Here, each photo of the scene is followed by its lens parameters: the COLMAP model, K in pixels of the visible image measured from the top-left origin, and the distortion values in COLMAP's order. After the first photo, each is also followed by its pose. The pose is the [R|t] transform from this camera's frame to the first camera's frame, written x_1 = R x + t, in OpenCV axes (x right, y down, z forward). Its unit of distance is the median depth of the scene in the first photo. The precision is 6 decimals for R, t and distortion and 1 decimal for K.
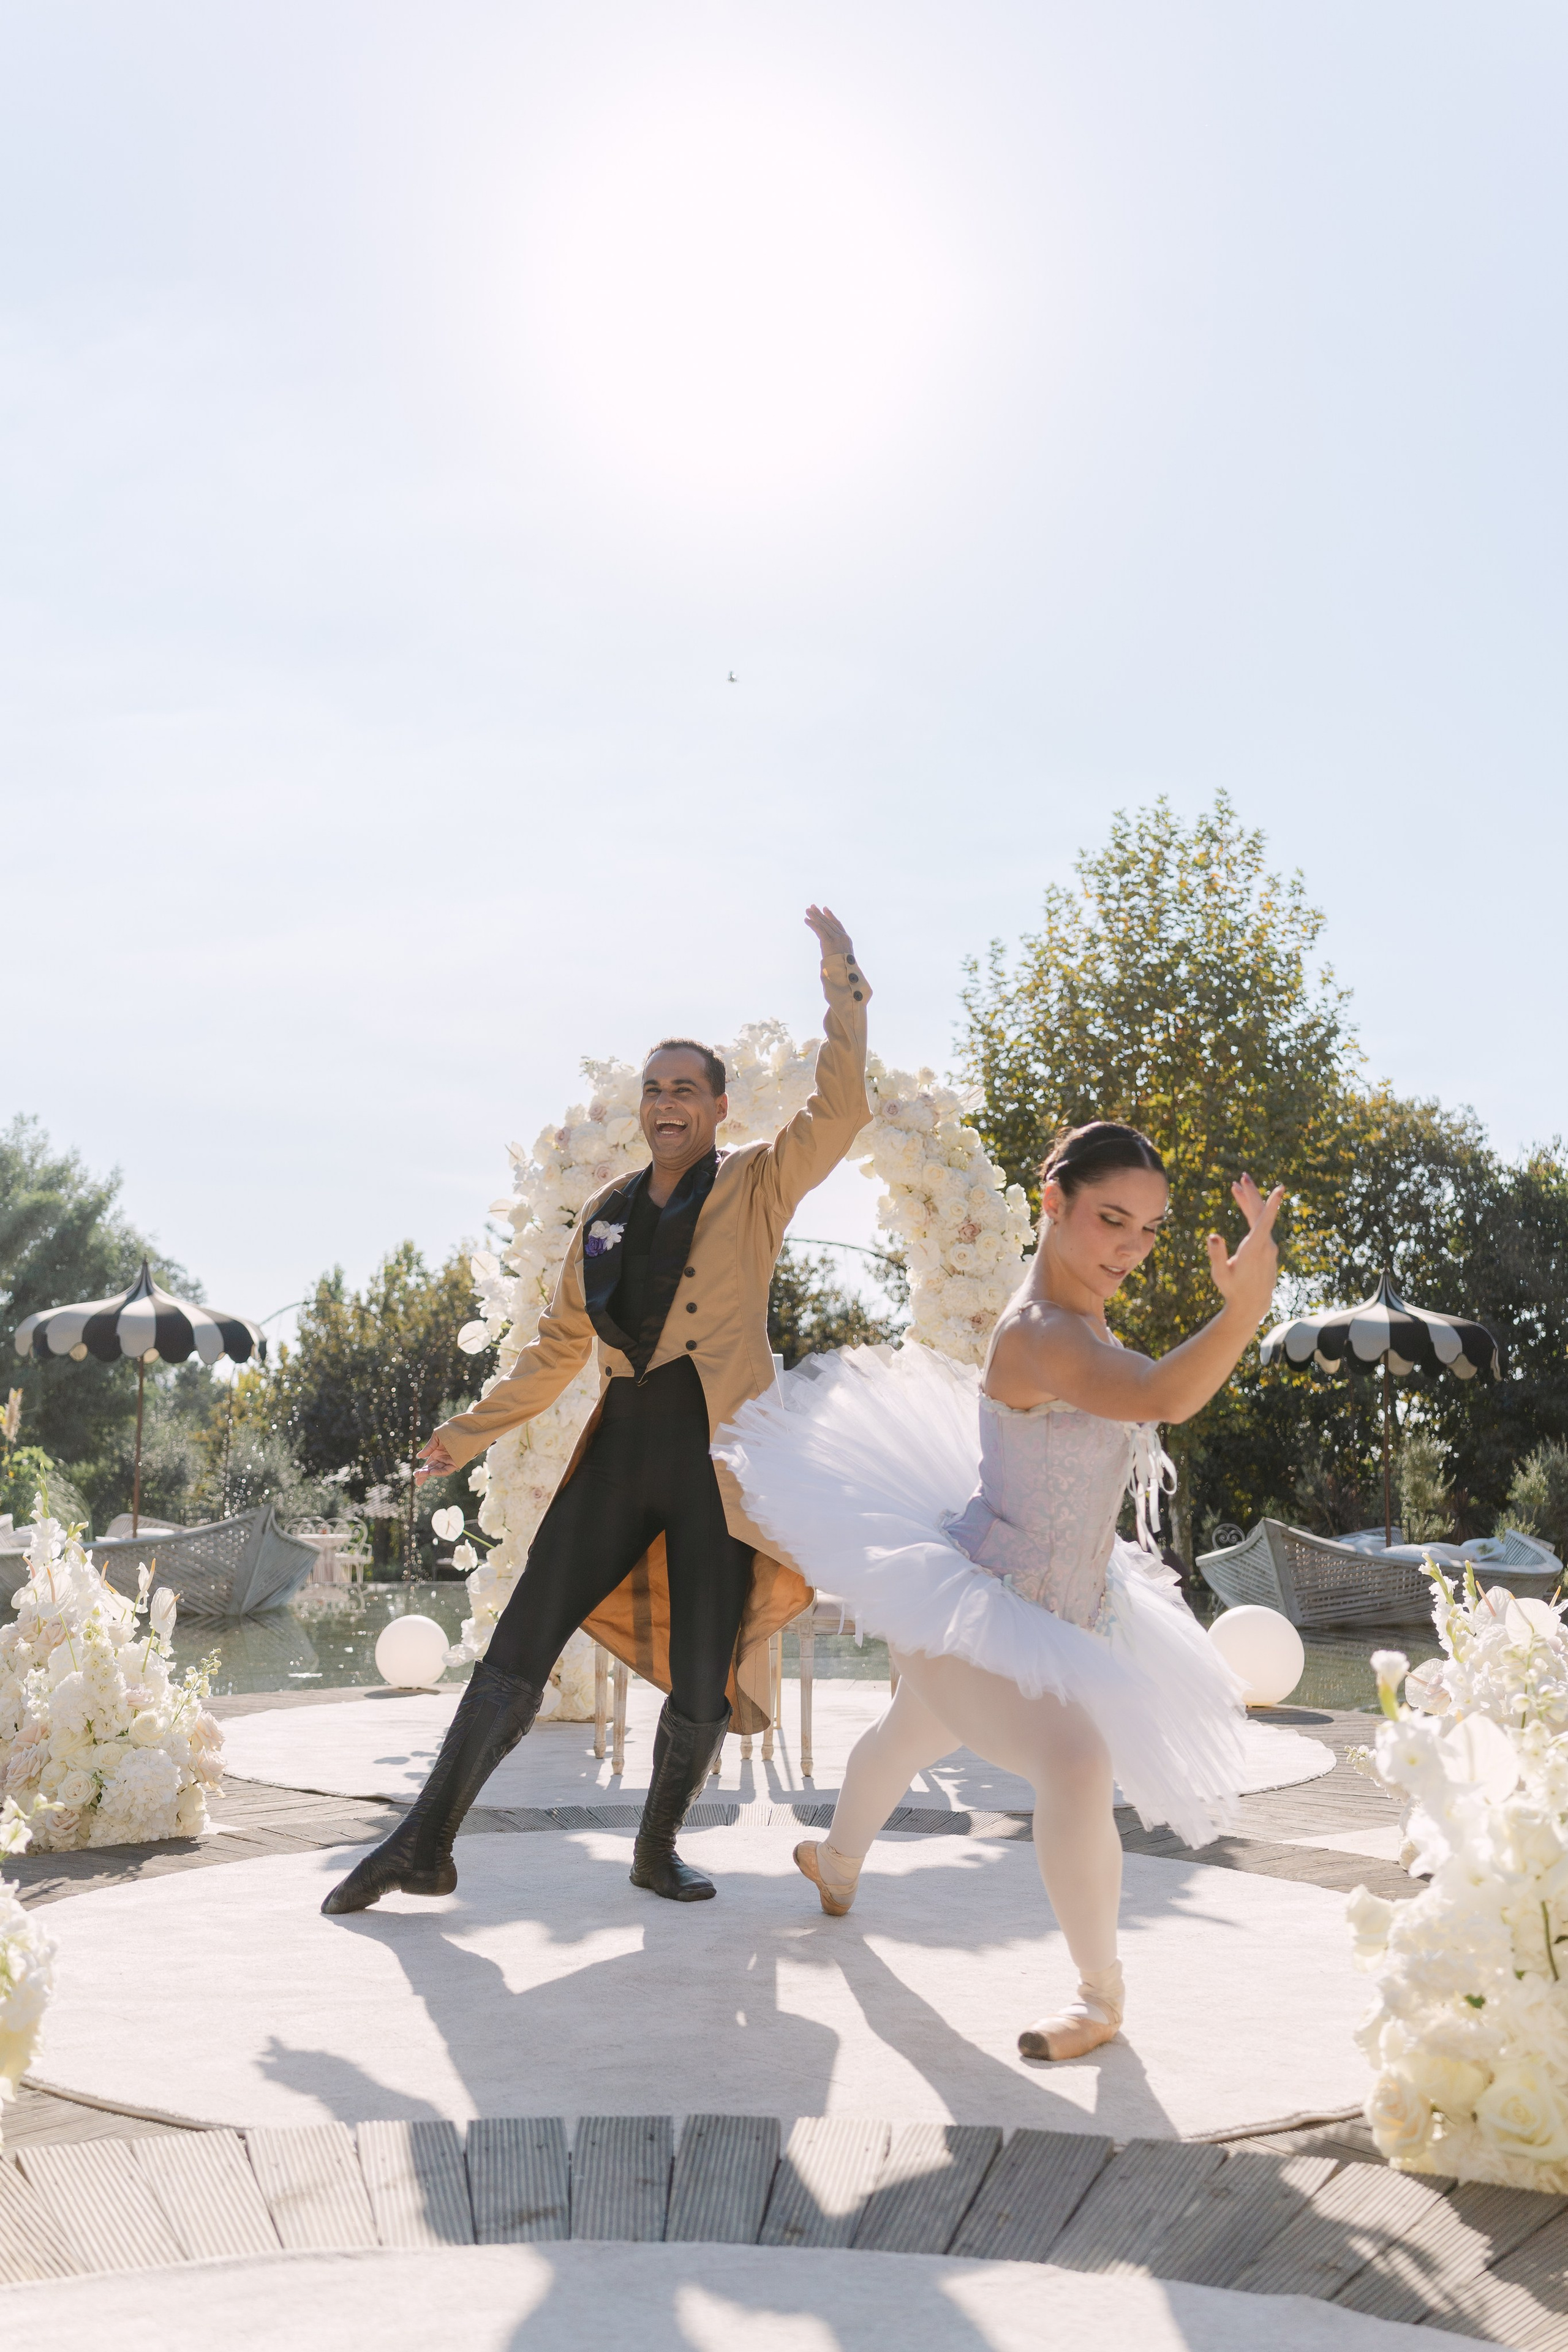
lens RADIAL K [[2327.2, 0, 778.3], [0, 2327.2, 1149.5], [0, 0, 1]] dist [0.001610, 0.007310]
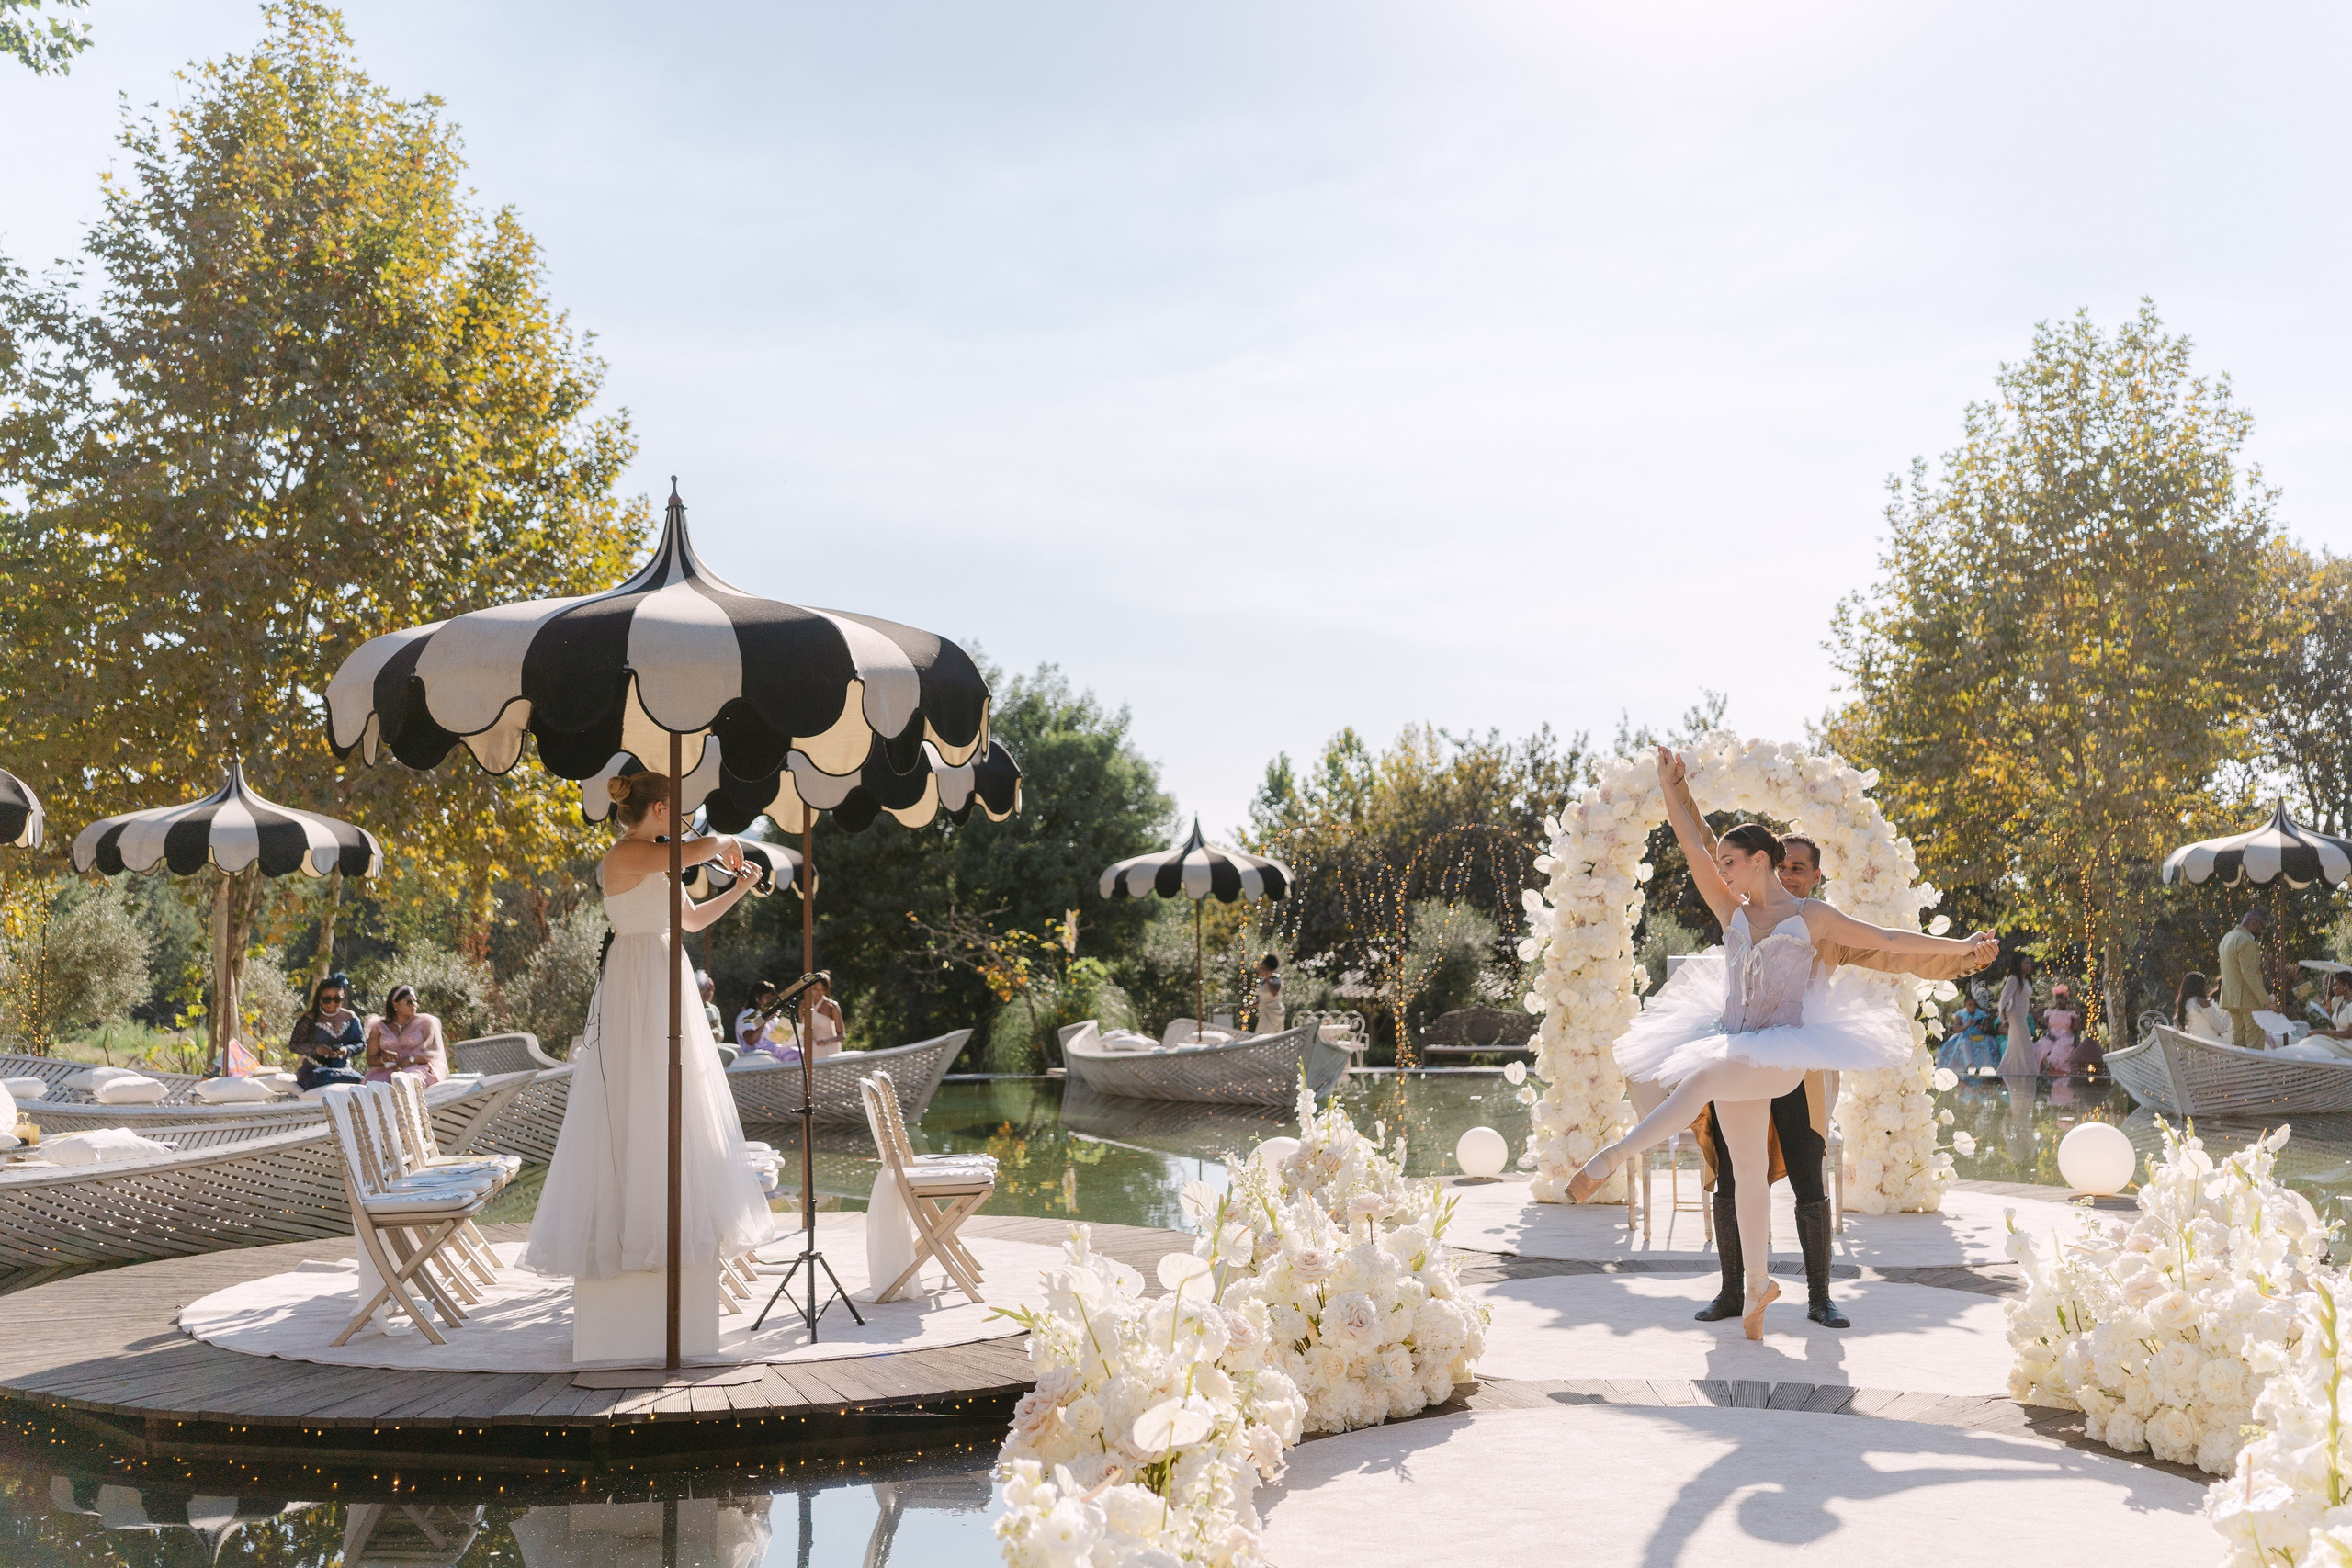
lens RADIAL K [[2366.4, 0, 1183.3], [0, 2366.4, 762.9], [0, 0, 1]] dist [-0.001504, 0.013484]
pose [[0.975676, -0.031625, -0.216922, -0.003701], [0.046674, 0.996819, 0.064604, -0.040443], [0.214189, -0.073157, 0.974049, -0.142276]]
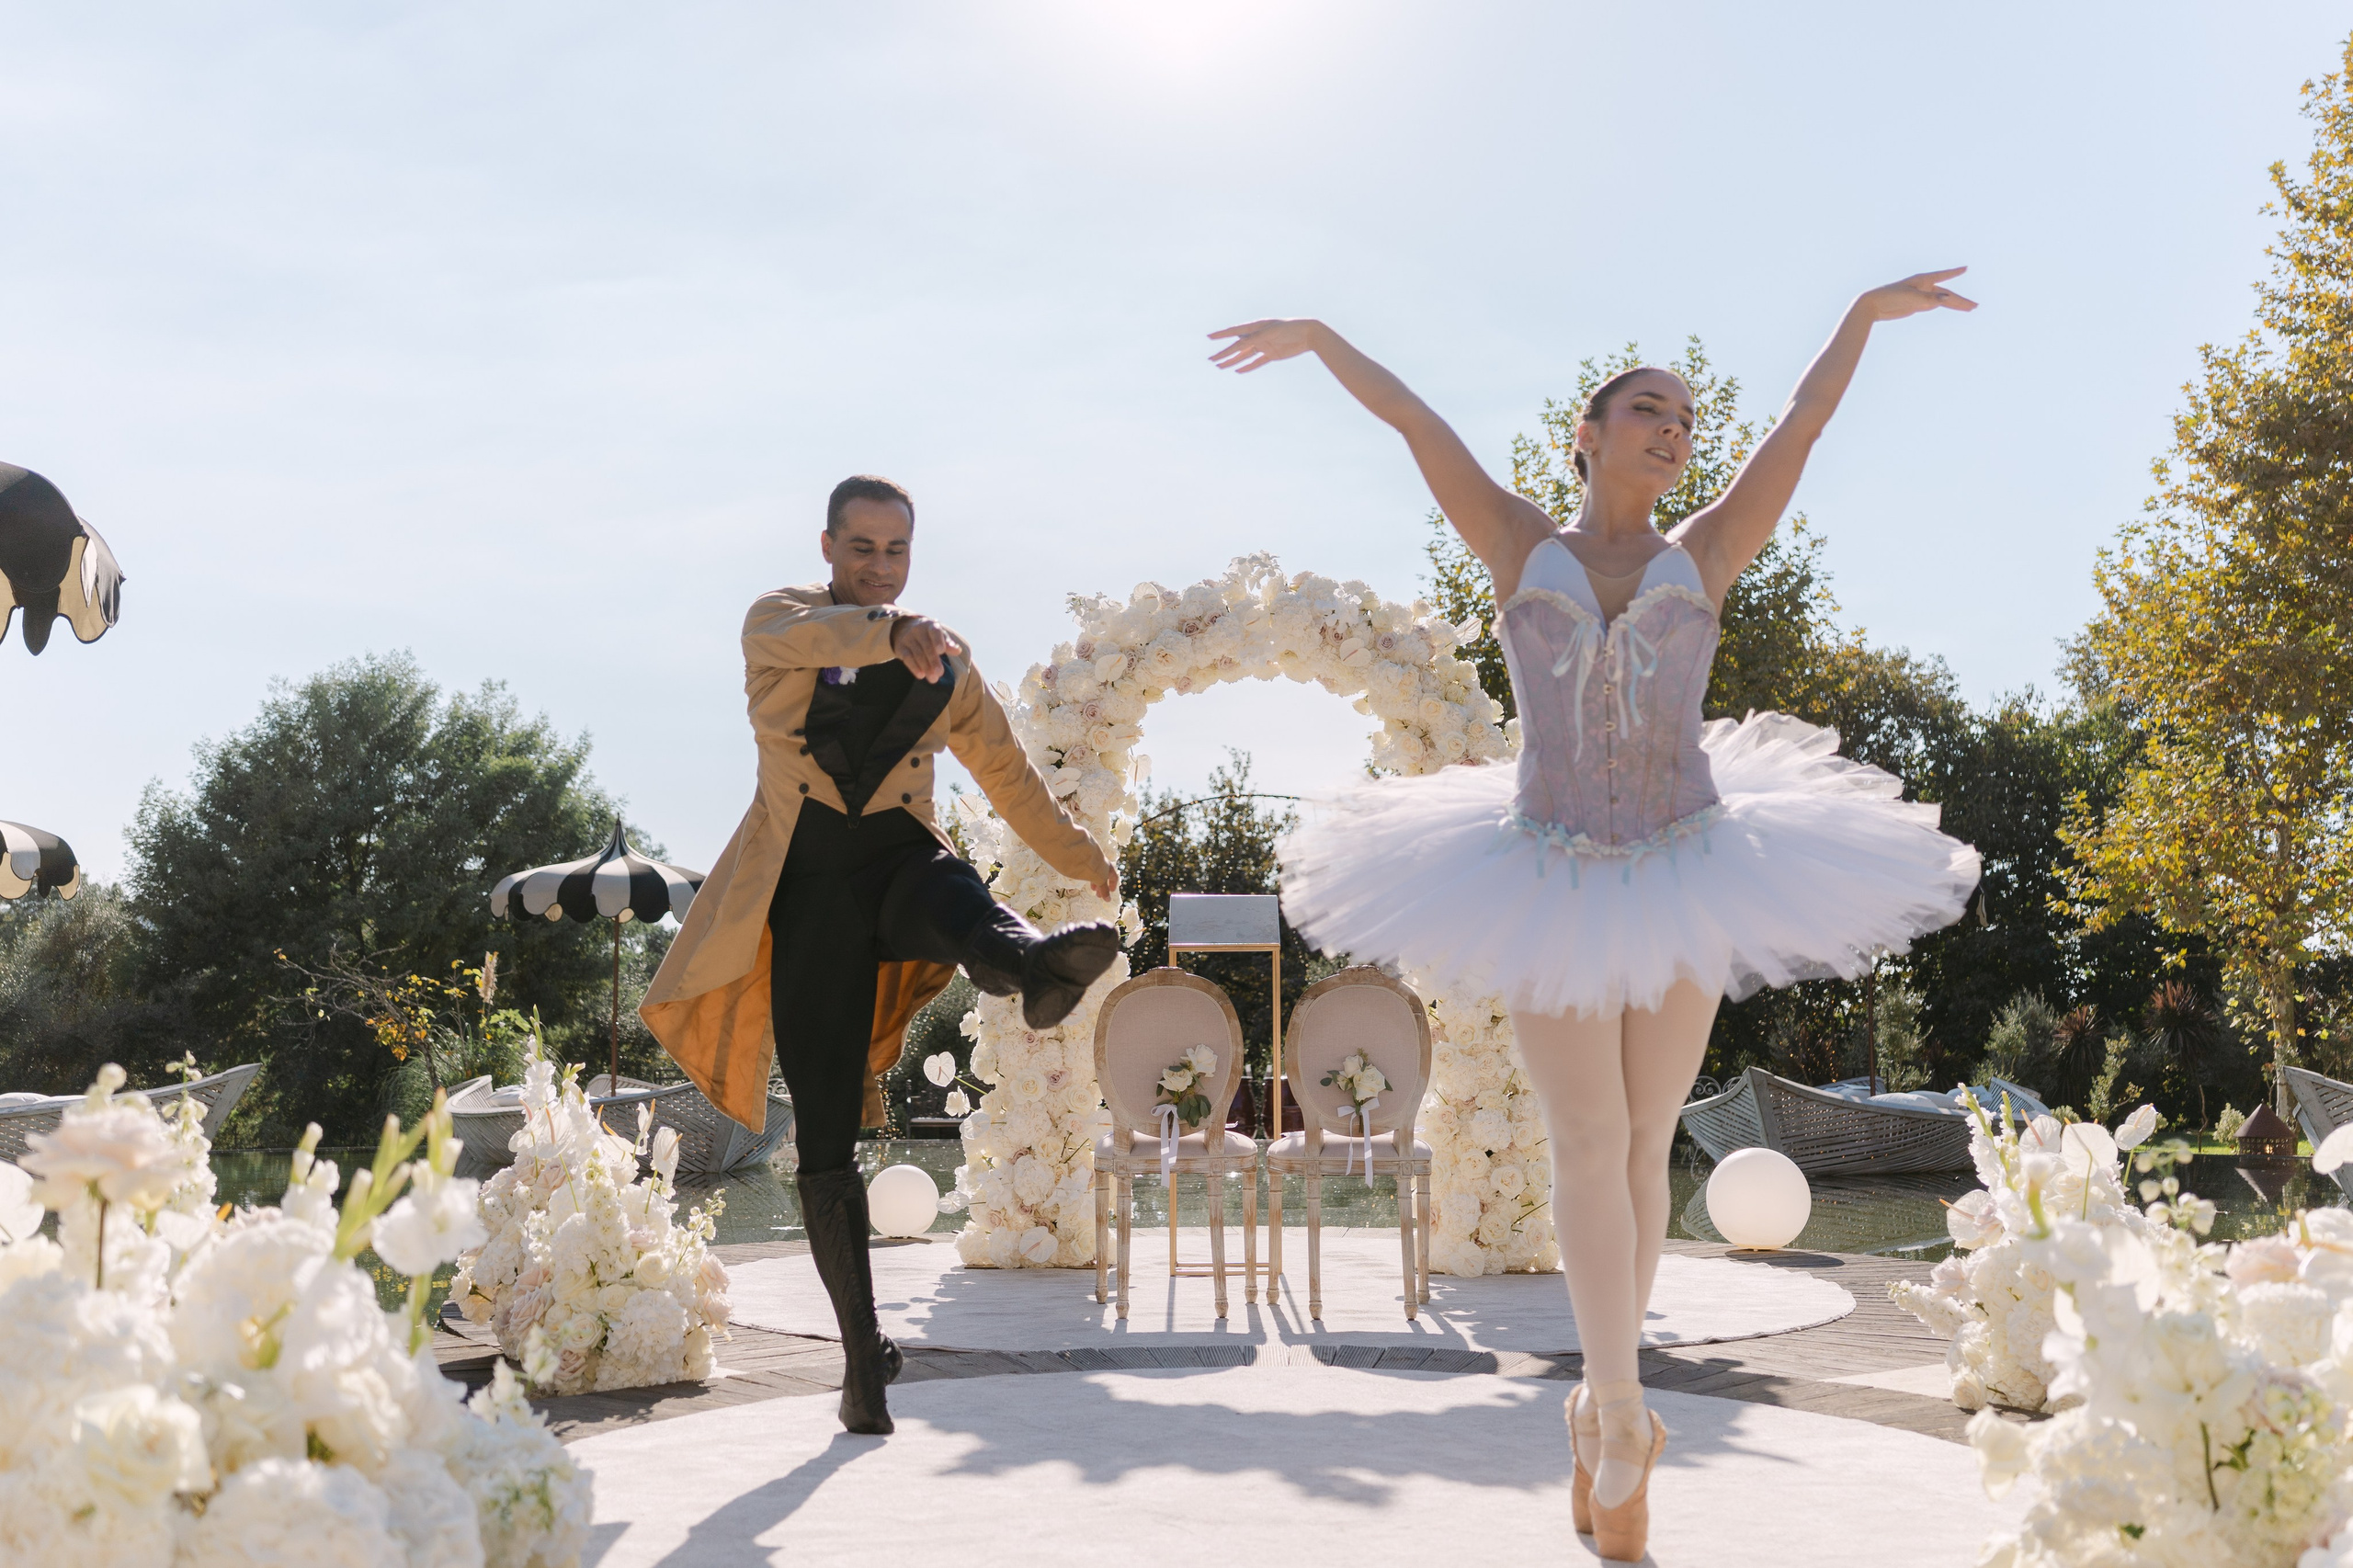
lens RADIAL K [[2320.7, 0, 1176.5], [0, 2320.7, 784.0], [0, 0, 1]] dist [0.003040, 0.009828]
pose [[0.999594, -0.011701, -0.025978, -0.004075], [0.012482, 0.999468, 0.030135, 0.003184], [0.025612, -0.030447, 0.999208, 0.006856]]
